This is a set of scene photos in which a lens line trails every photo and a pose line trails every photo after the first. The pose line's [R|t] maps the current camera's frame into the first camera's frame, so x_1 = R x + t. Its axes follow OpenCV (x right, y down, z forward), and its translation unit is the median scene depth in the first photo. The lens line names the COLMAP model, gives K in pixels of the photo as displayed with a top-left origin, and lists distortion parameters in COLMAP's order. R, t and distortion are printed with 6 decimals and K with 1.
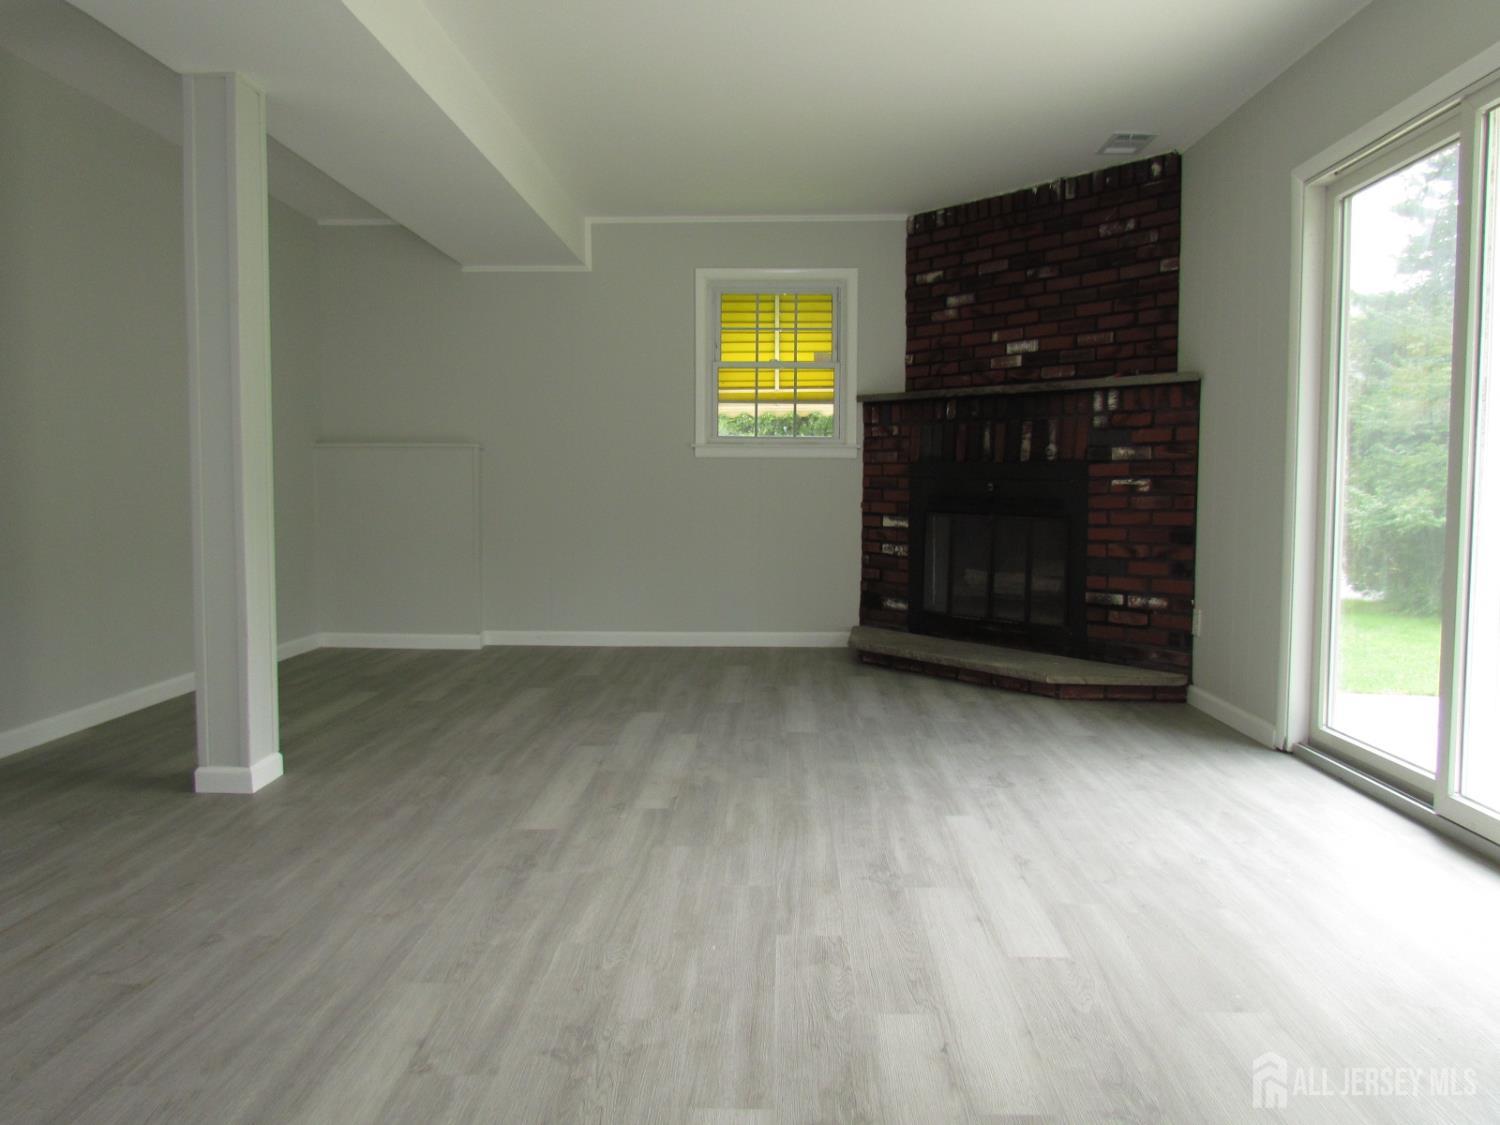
lens RADIAL K [[1050.0, 0, 750.0], [0, 1050.0, 562.5], [0, 0, 1]] dist [-0.039791, -0.000276]
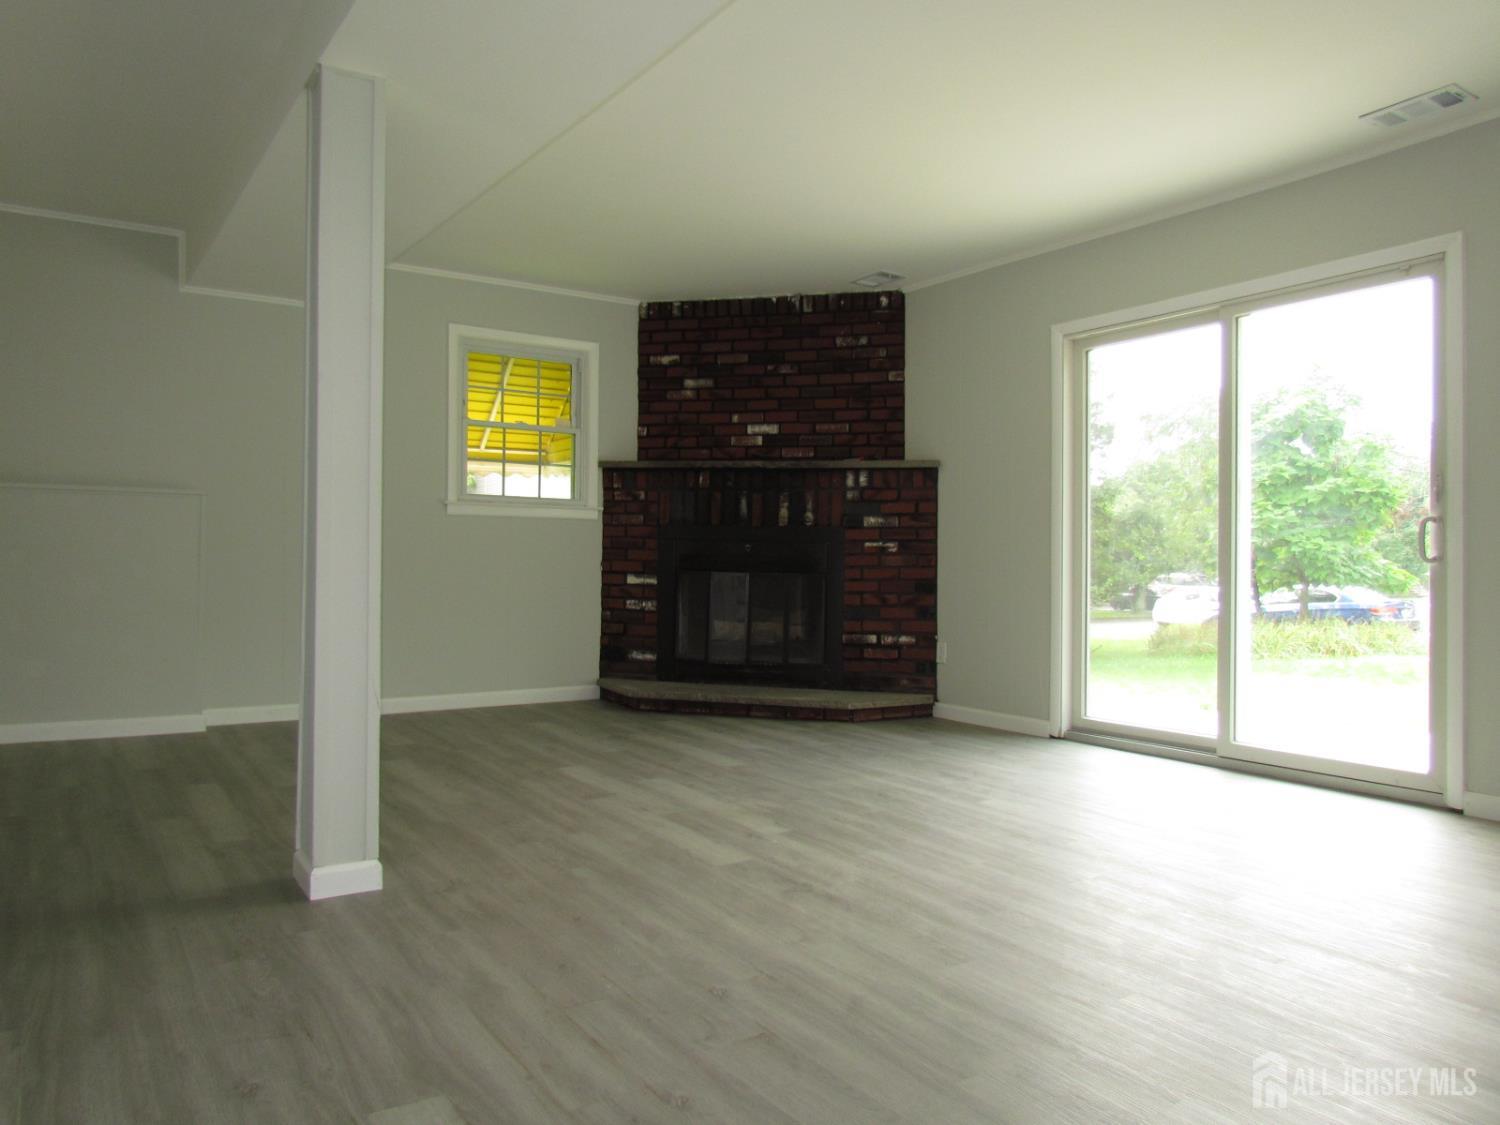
lens RADIAL K [[1038.9, 0, 750.0], [0, 1038.9, 562.5], [0, 0, 1]] dist [-0.065128, 0.000159]
pose [[0.816738, 0.003687, 0.576996, -0.456295], [0.032872, 0.998058, -0.052907, 0.005086], [-0.576071, 0.062178, 0.815031, 0.071890]]
